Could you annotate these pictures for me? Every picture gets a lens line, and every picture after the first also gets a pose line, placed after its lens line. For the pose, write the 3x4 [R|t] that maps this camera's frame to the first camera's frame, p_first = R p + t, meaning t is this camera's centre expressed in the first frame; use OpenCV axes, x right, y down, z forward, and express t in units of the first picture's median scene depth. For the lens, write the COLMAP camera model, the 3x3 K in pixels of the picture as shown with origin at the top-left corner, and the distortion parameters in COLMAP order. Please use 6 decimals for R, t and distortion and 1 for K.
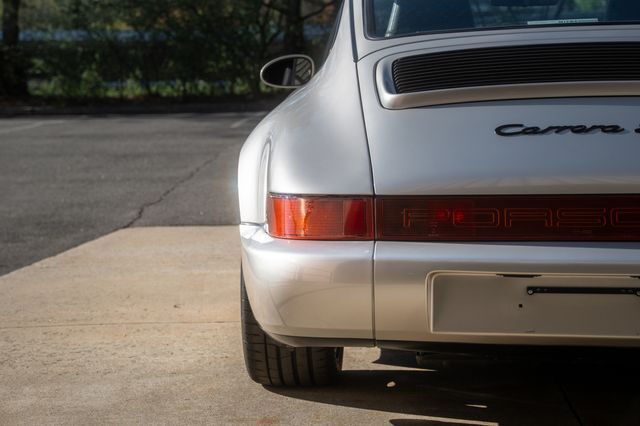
lens RADIAL K [[1583.3, 0, 320.0], [0, 1583.3, 213.0], [0, 0, 1]] dist [0.668964, 0.400216]
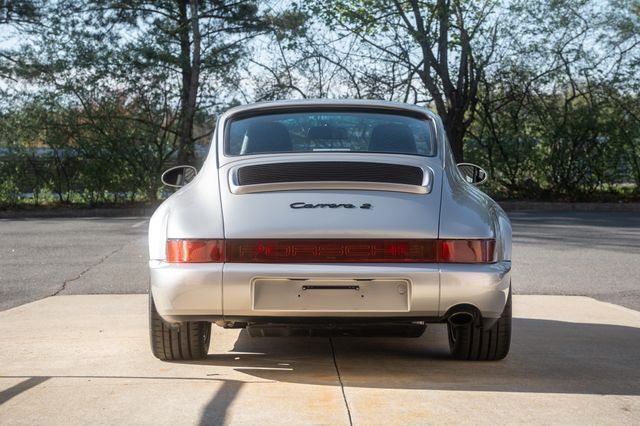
lens RADIAL K [[1414.9, 0, 320.0], [0, 1414.9, 213.0], [0, 0, 1]] dist [0.491889, 0.086736]
pose [[0.996925, 0.013053, 0.077268, 0.004564], [-0.007616, 0.997501, -0.070244, 0.020368], [-0.077992, 0.069440, 0.994533, -0.181604]]
